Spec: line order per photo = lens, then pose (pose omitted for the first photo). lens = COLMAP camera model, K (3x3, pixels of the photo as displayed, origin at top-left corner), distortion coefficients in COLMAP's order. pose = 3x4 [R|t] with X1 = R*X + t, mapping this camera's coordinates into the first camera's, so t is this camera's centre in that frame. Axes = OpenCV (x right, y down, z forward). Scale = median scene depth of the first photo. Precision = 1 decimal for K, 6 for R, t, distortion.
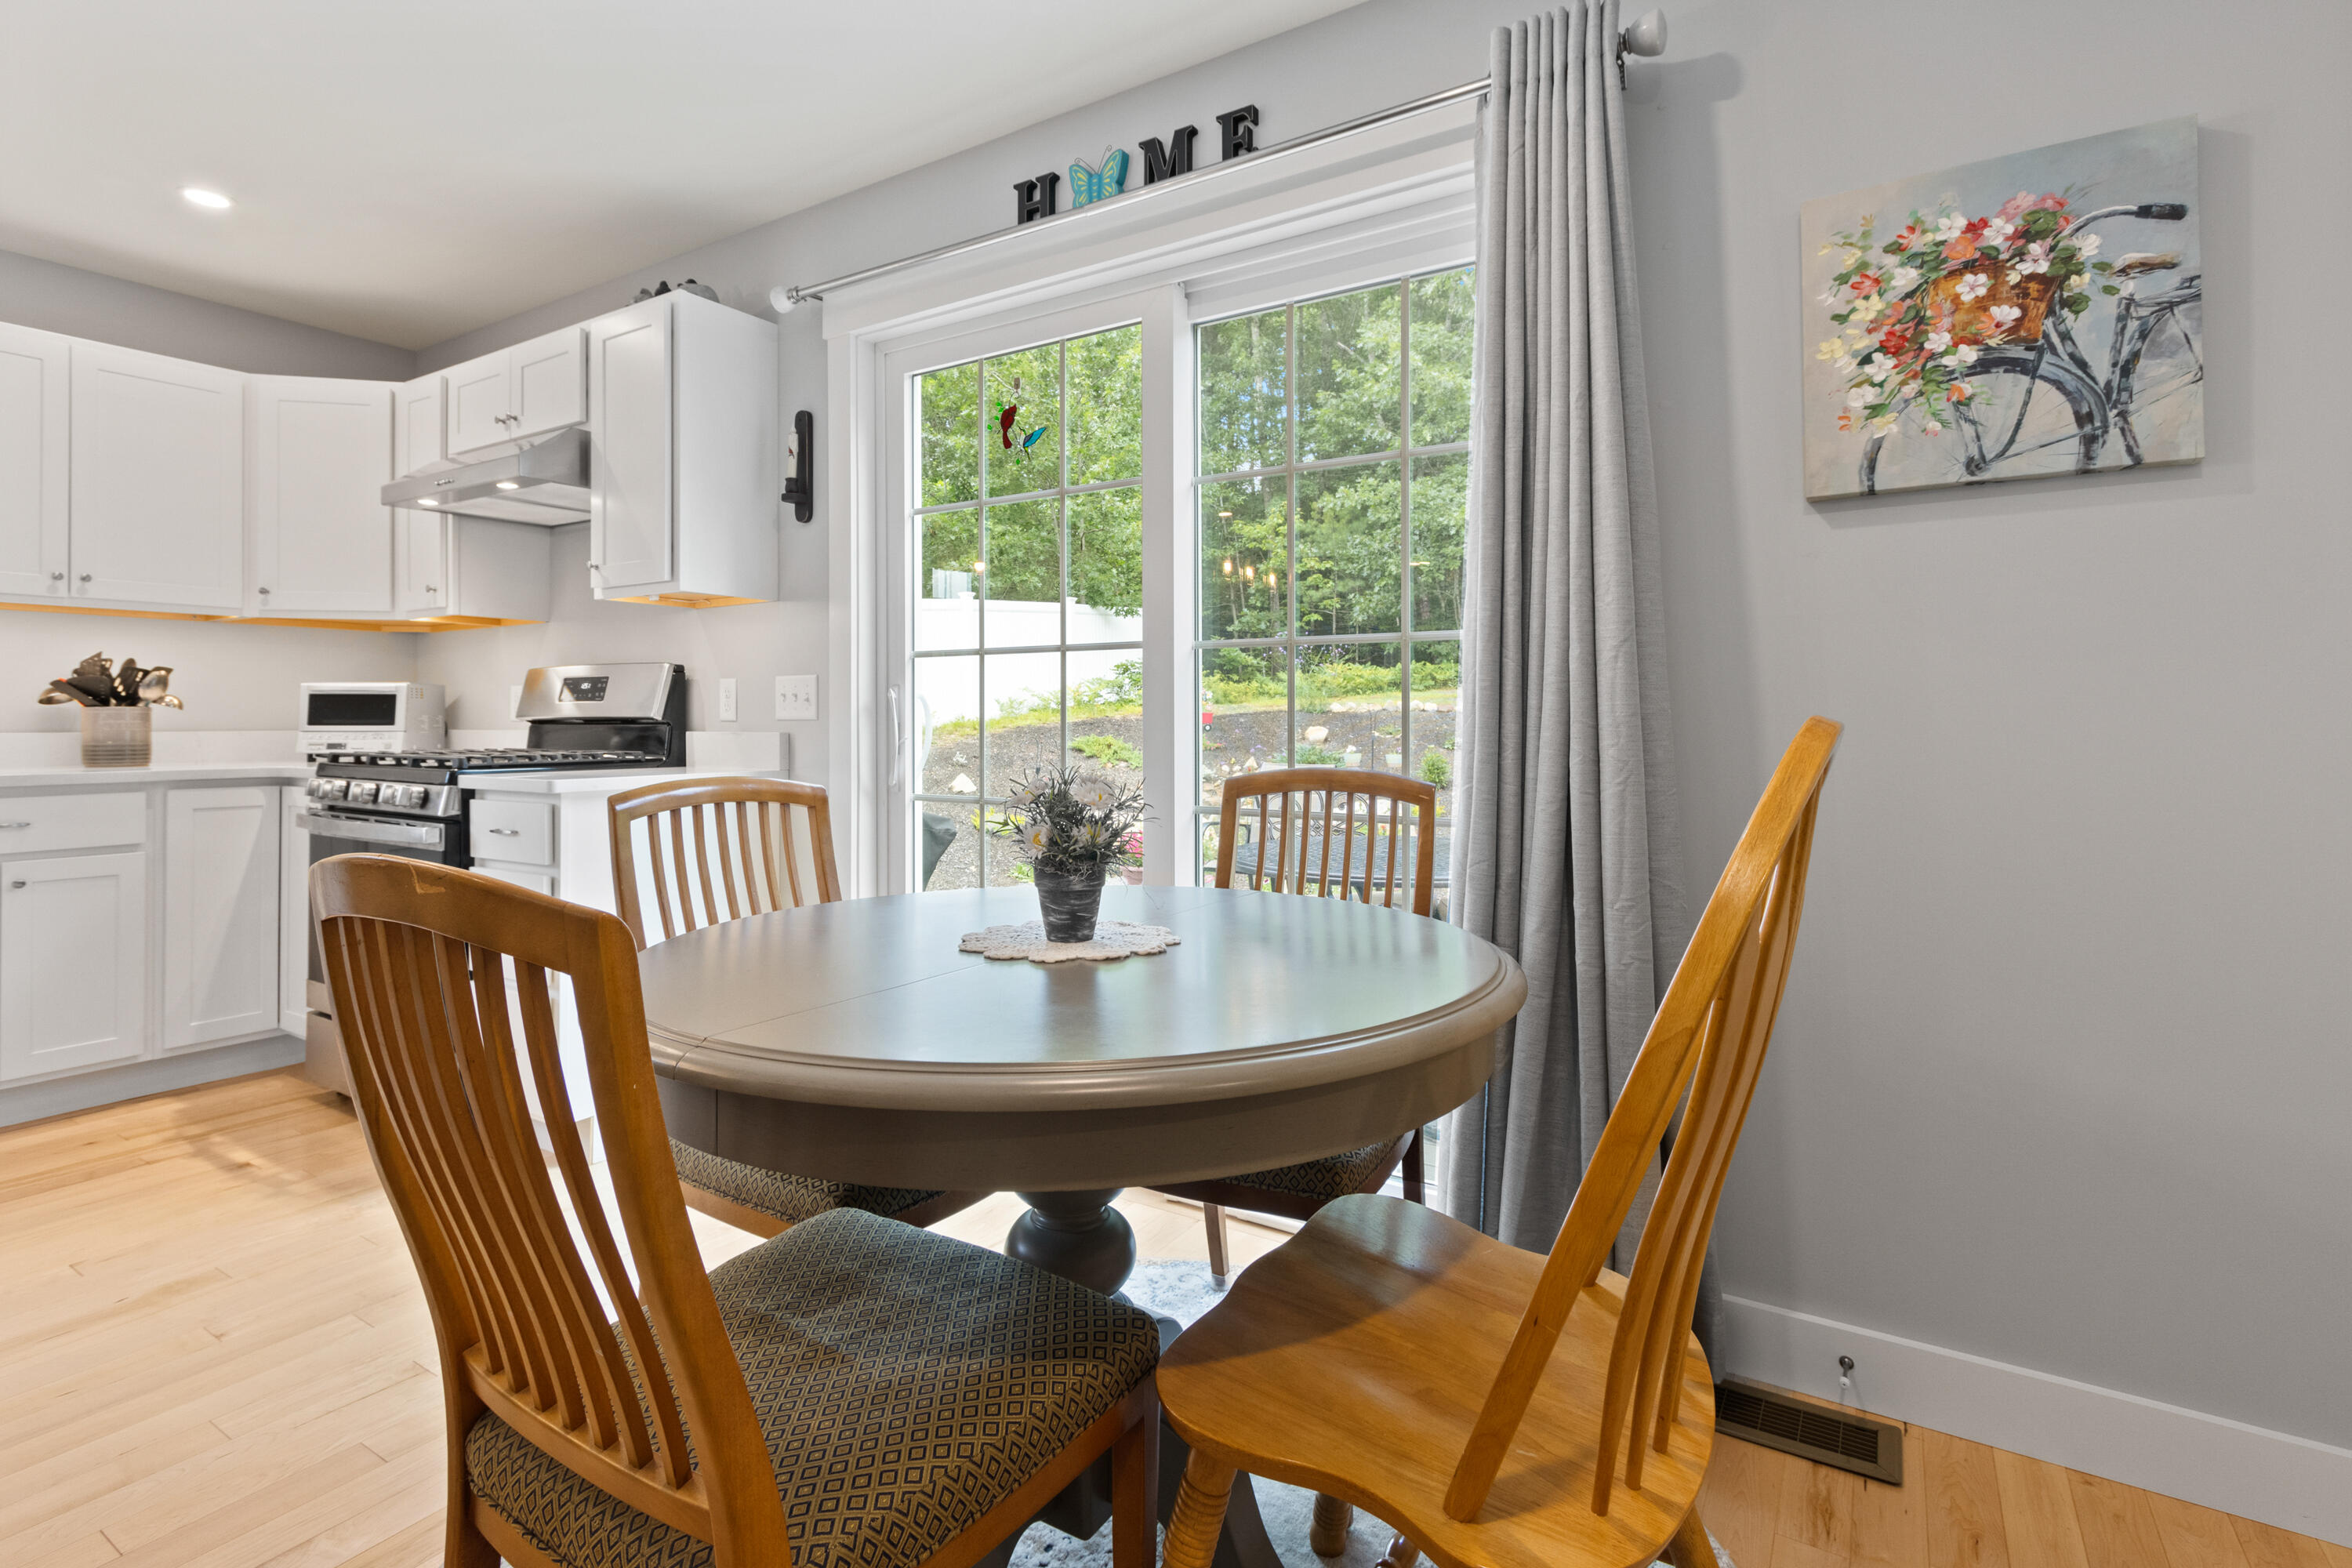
lens RADIAL K [[1131.3, 0, 1165.0], [0, 1131.3, 753.9], [0, 0, 1]] dist [0.004380, -0.000758]
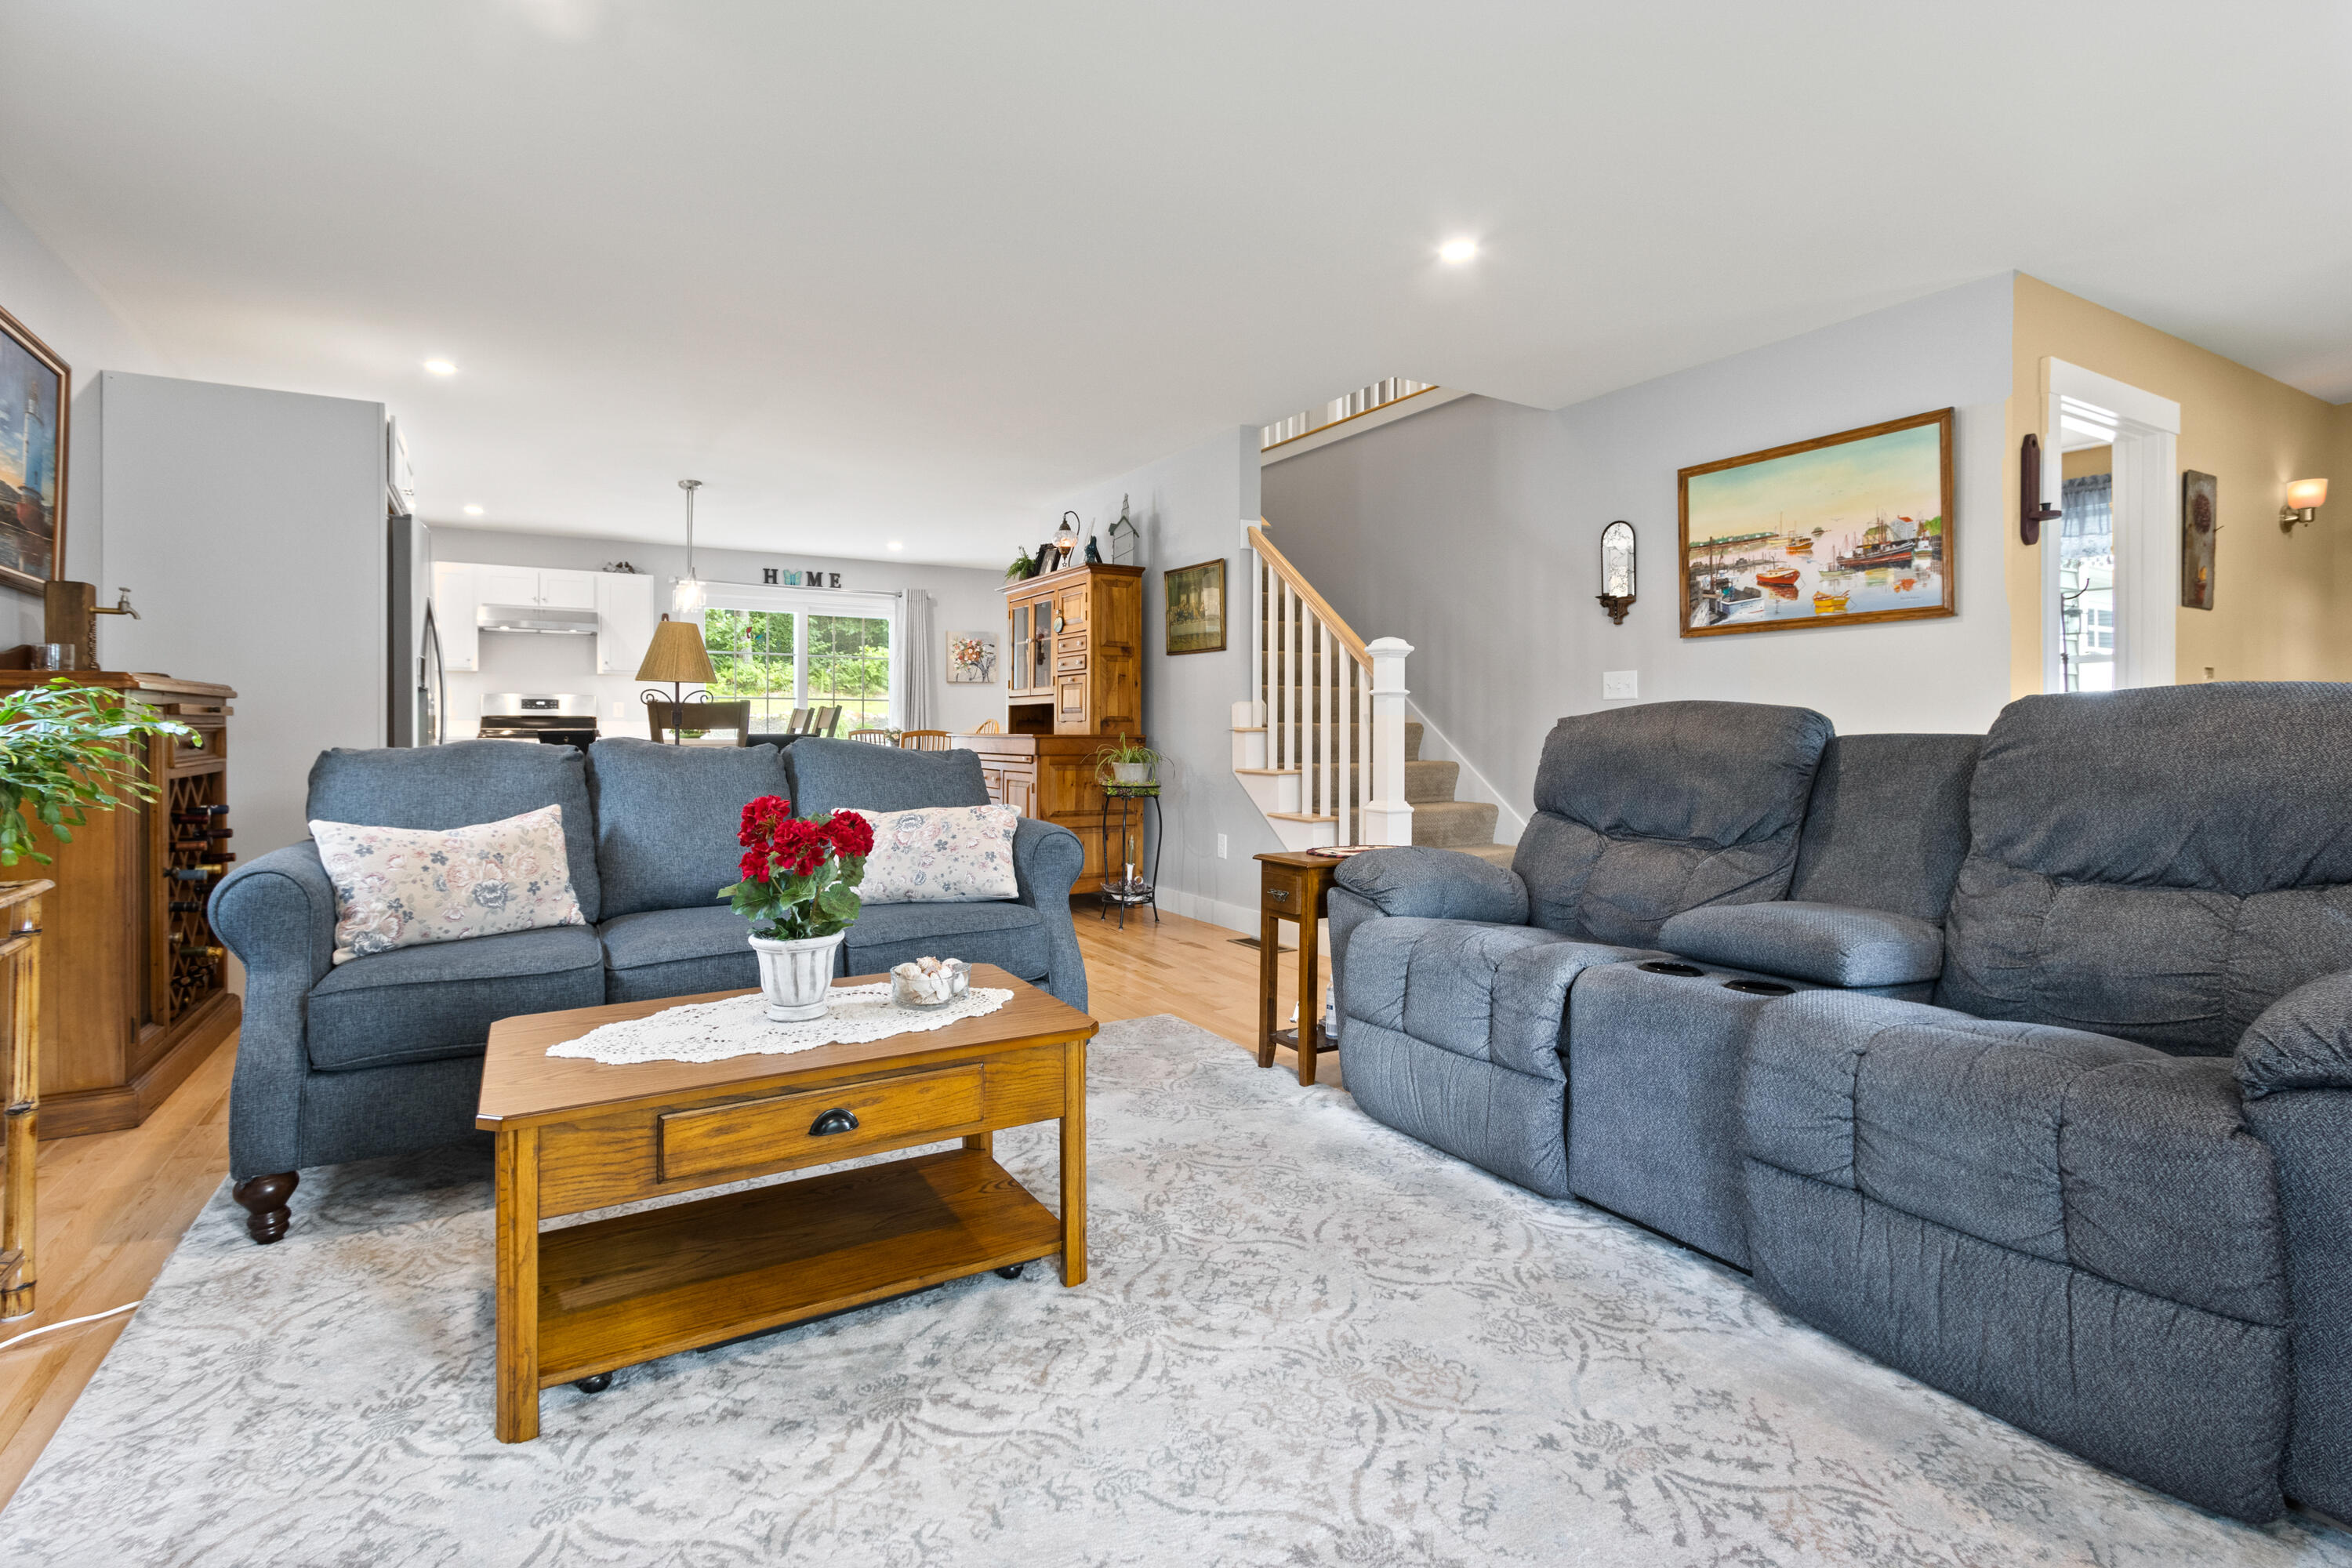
lens RADIAL K [[1091.3, 0, 1166.7], [0, 1091.3, 723.3], [0, 0, 1]] dist [0.000821, -0.000505]
pose [[0.456554, 0.001928, 0.889694, -3.078754], [0.020703, 0.999704, -0.012790, 0.063854], [-0.889455, 0.024259, 0.456379, -2.005033]]
